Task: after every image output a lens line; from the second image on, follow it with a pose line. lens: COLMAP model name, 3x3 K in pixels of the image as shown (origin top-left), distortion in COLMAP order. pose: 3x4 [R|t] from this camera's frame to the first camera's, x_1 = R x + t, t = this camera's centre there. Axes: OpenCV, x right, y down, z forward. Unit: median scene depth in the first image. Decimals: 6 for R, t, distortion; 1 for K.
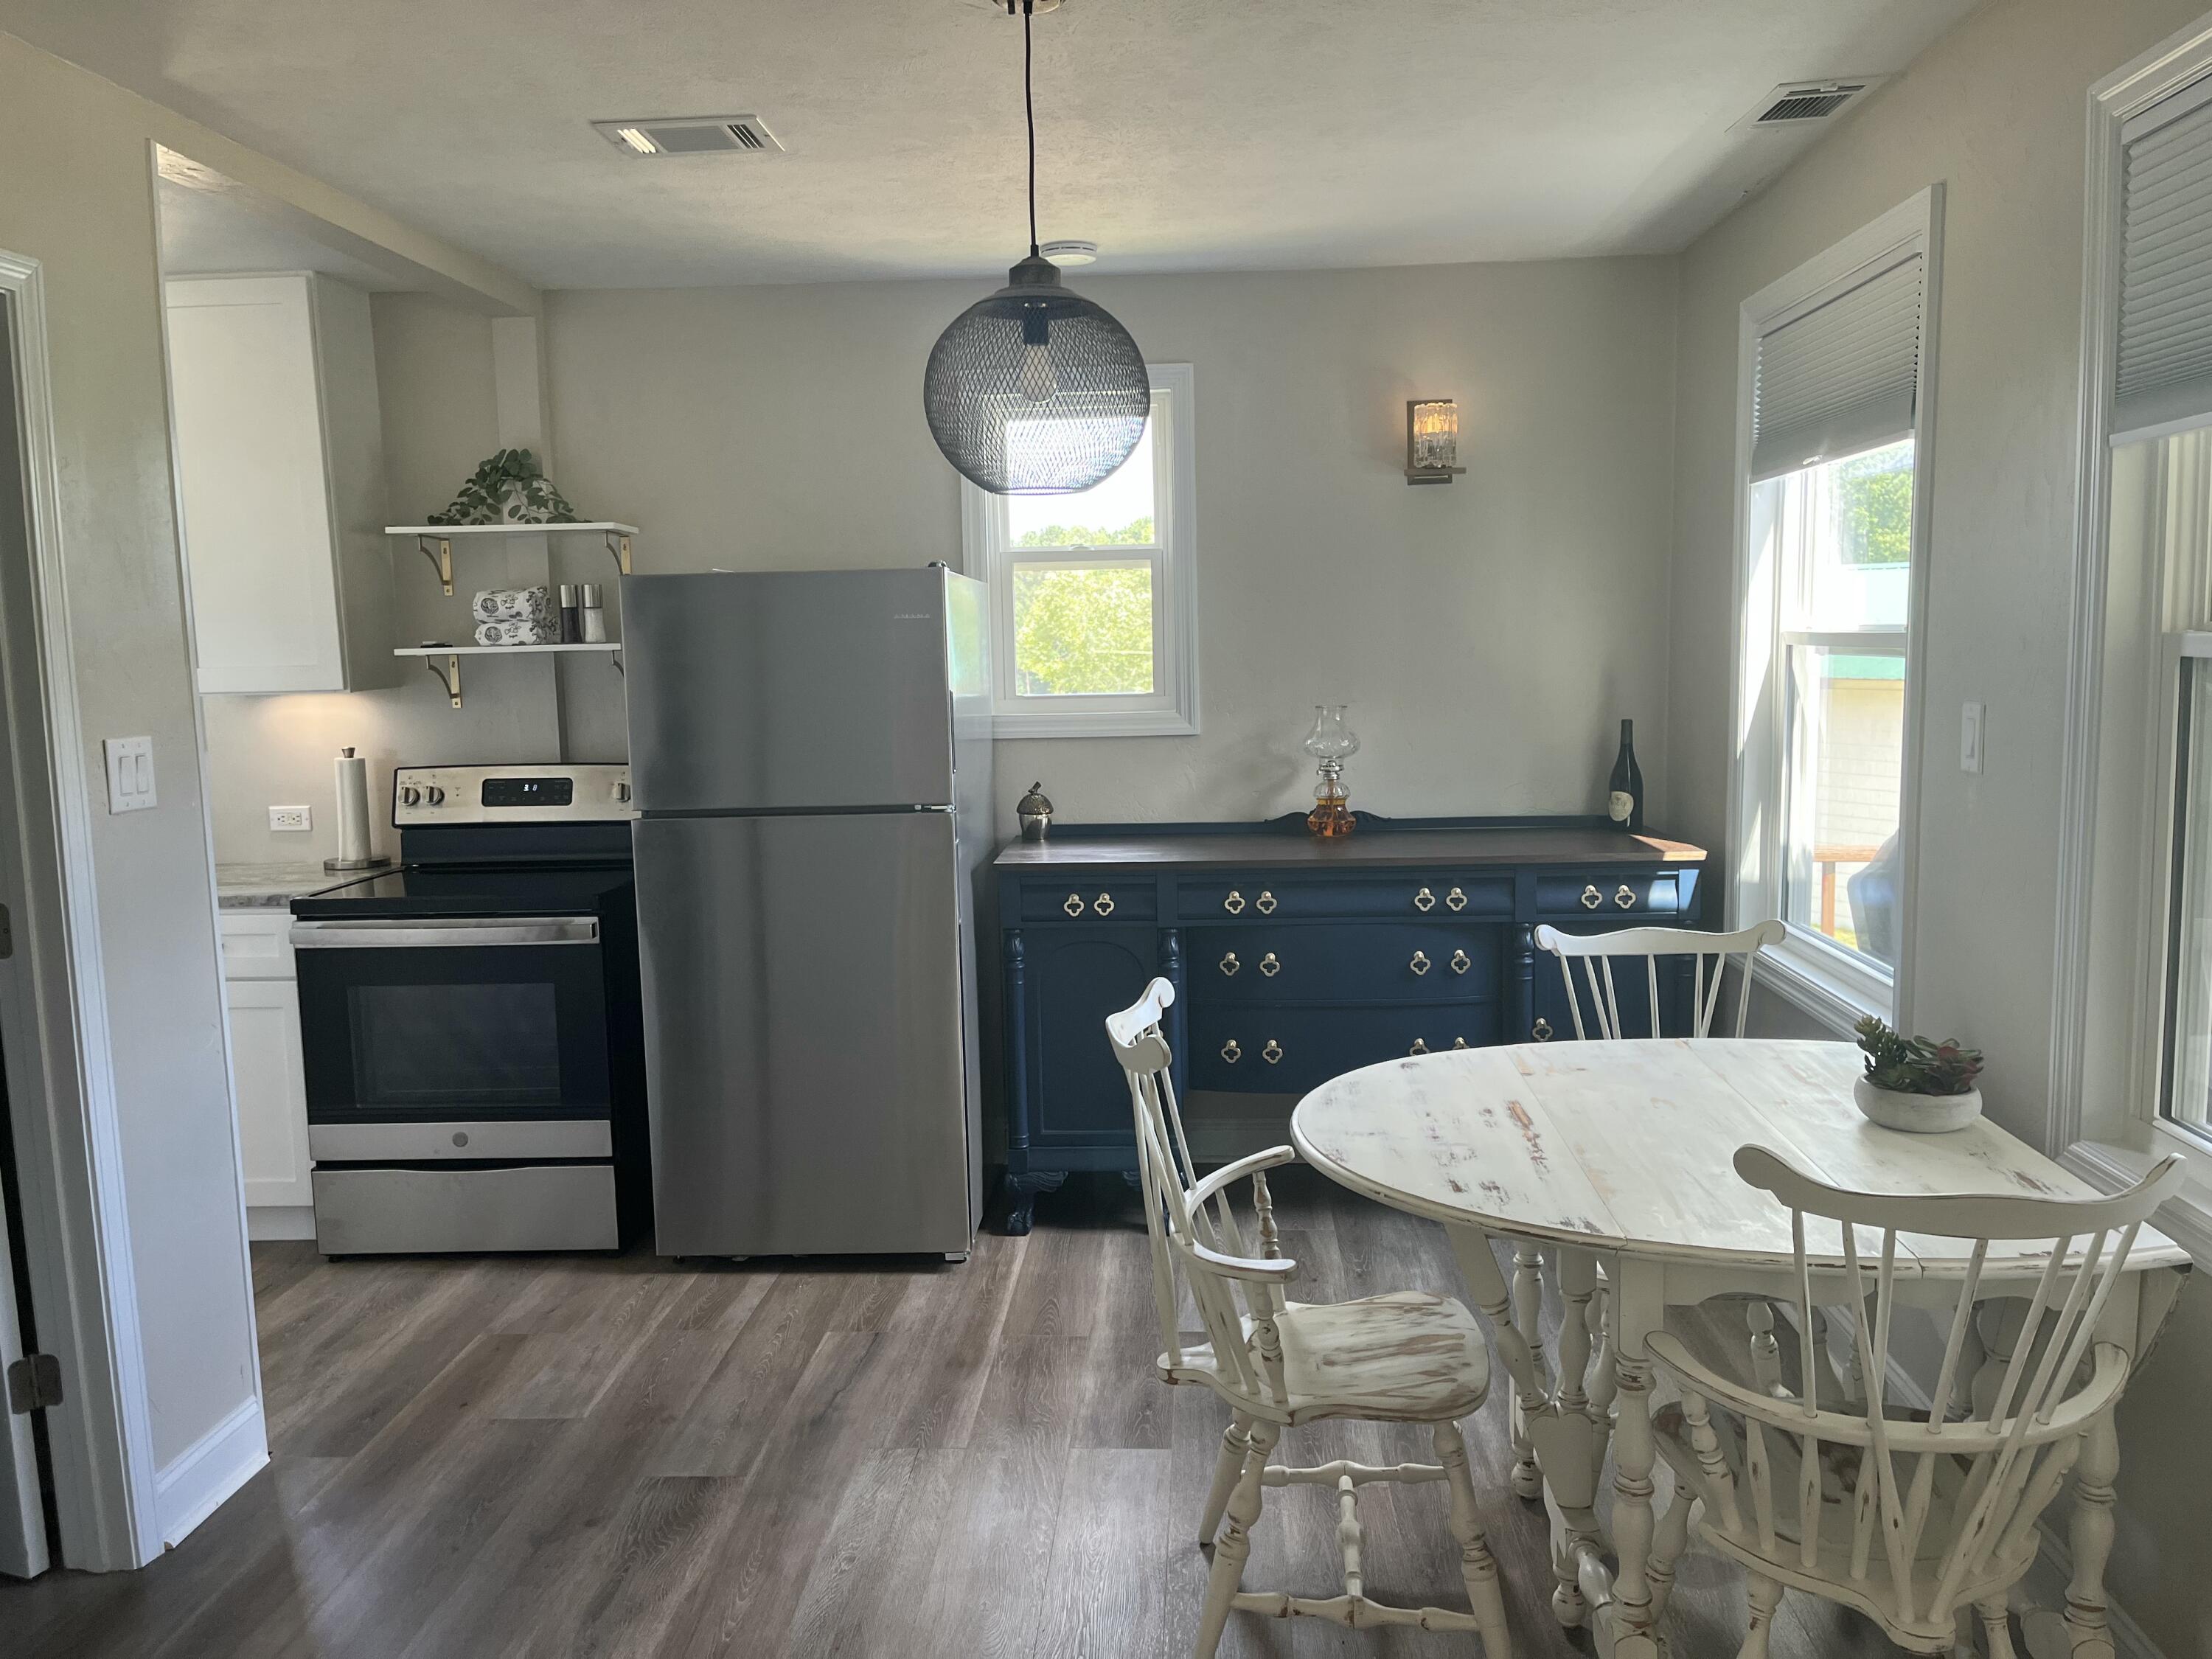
lens RADIAL K [[1683.7, 0, 1110.7], [0, 1683.7, 822.8], [0, 0, 1]] dist [0.009086, 0.000055]
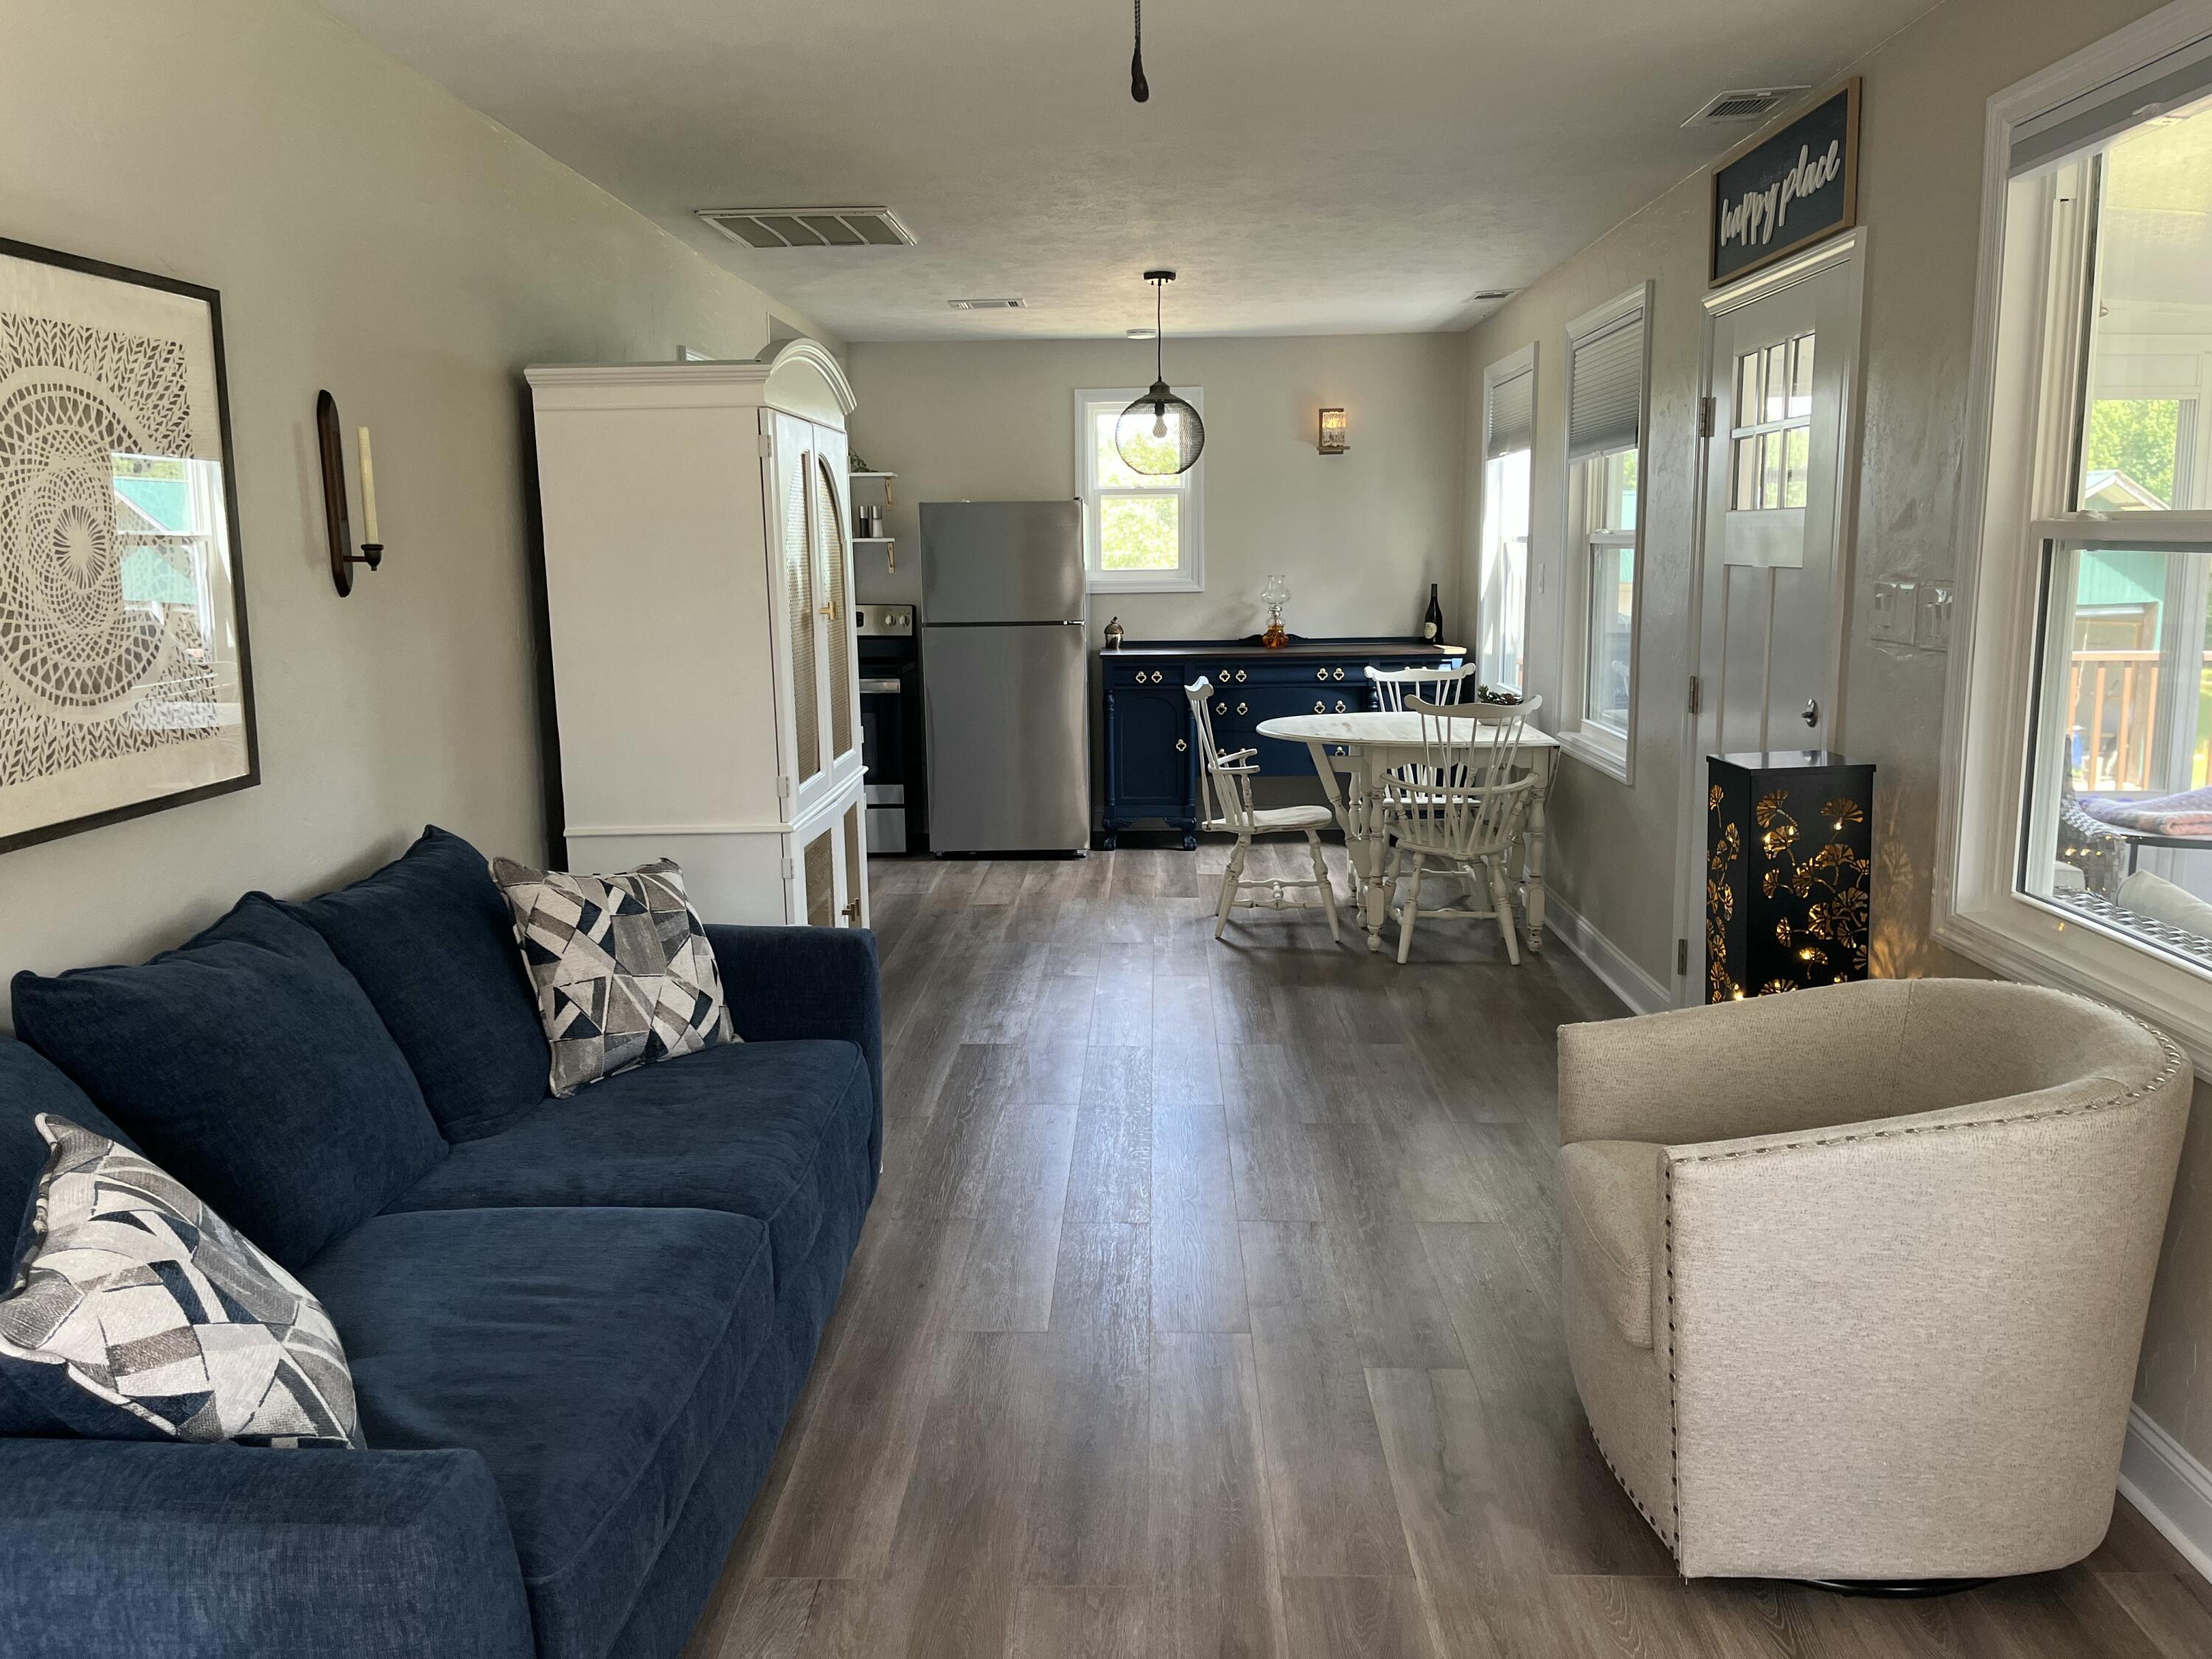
lens RADIAL K [[1683.7, 0, 1095.9], [0, 1683.7, 836.3], [0, 0, 1]] dist [0.009086, 0.000055]
pose [[0.999768, 0.004287, 0.021088, -0.109904], [-0.005567, 0.998122, 0.060997, 0.110074], [-0.020787, -0.061100, 0.997915, -0.900614]]
